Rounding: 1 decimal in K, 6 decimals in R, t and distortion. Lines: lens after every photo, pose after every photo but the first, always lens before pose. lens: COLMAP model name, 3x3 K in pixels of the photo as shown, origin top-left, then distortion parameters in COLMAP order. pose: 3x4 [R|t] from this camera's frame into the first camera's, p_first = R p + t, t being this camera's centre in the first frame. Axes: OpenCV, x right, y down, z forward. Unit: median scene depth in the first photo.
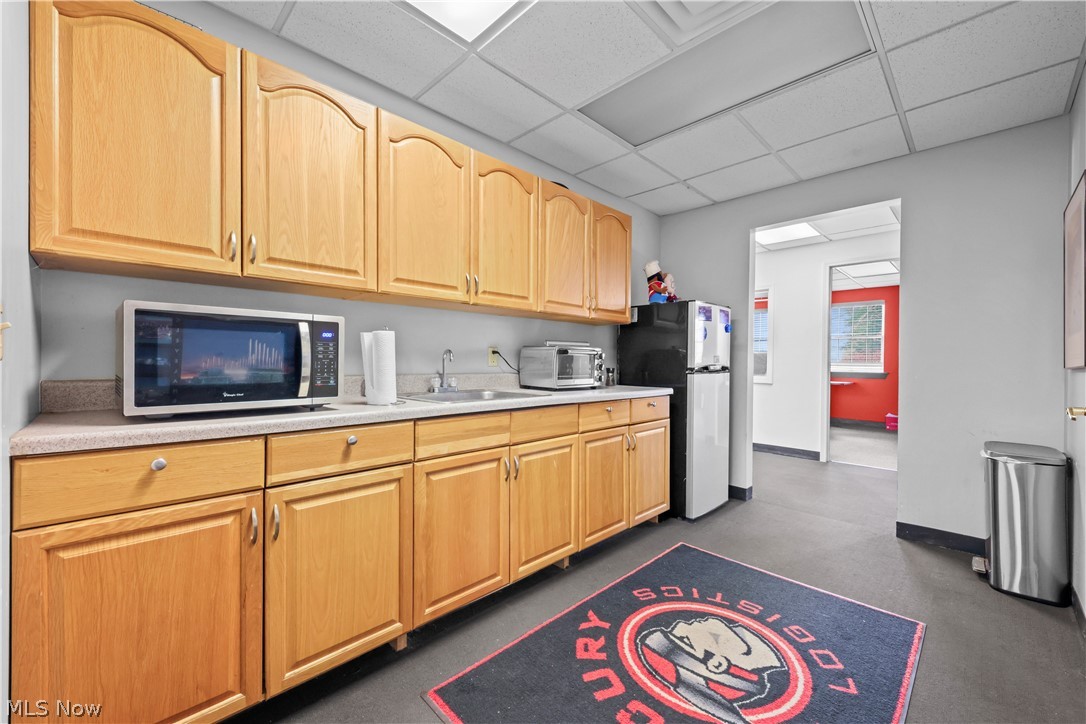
lens RADIAL K [[433.2, 0, 529.9], [0, 433.2, 365.8], [0, 0, 1]] dist [0.000006, -0.000105]
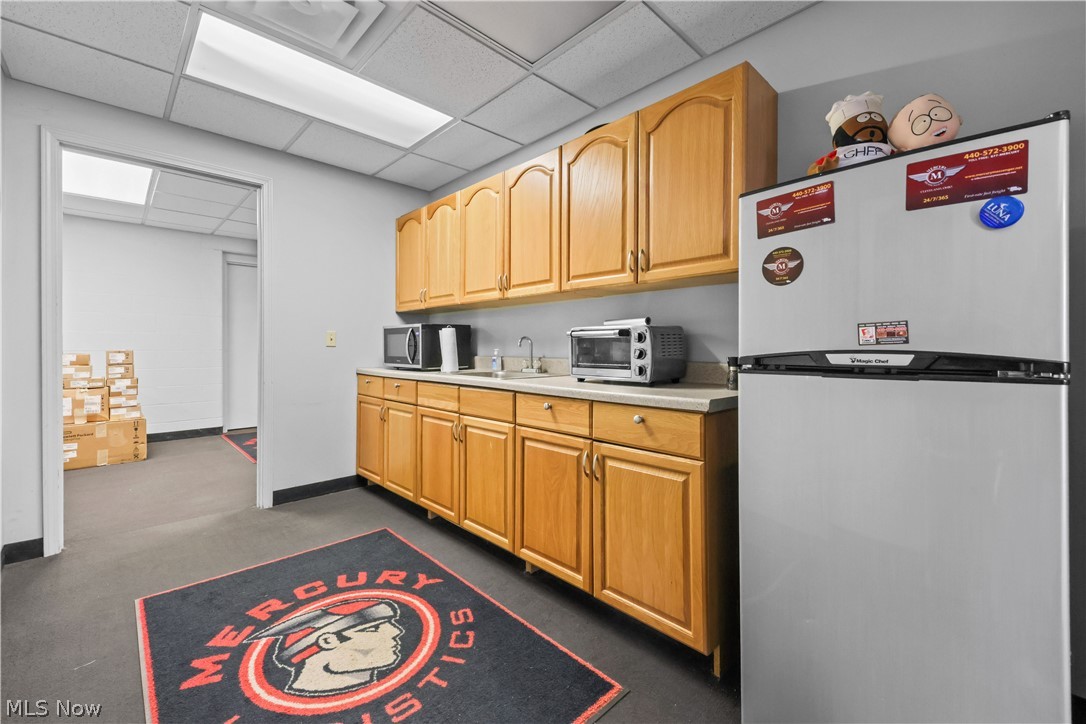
lens RADIAL K [[446.1, 0, 540.2], [0, 446.1, 347.5], [0, 0, 1]] dist [0.018100, -0.000360]
pose [[-0.004704, -0.007839, -0.999958, 1.344743], [-0.012653, 0.999890, -0.007779, 0.001230], [0.999909, 0.012616, -0.004802, 1.342145]]
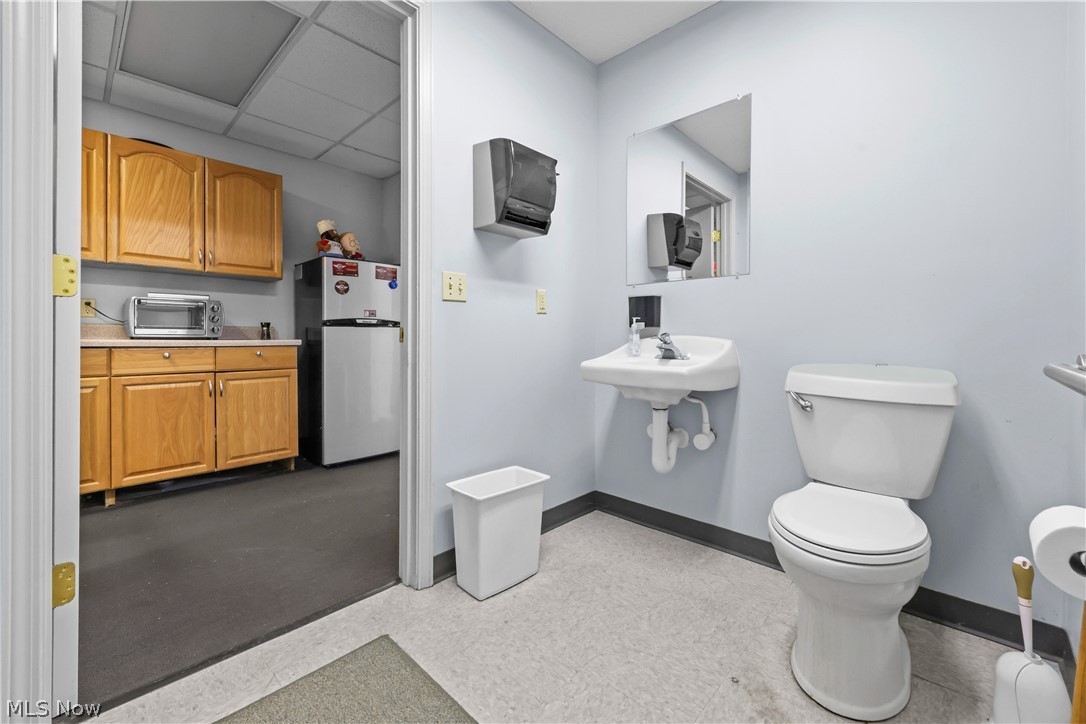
lens RADIAL K [[450.8, 0, 542.7], [0, 450.8, 340.1], [0, 0, 1]] dist [0.000284, 0.000017]
pose [[0.998846, -0.004226, 0.047840, 1.410215], [0.004595, 0.999961, -0.007606, 0.104698], [-0.047806, 0.007817, 0.998826, -0.184565]]
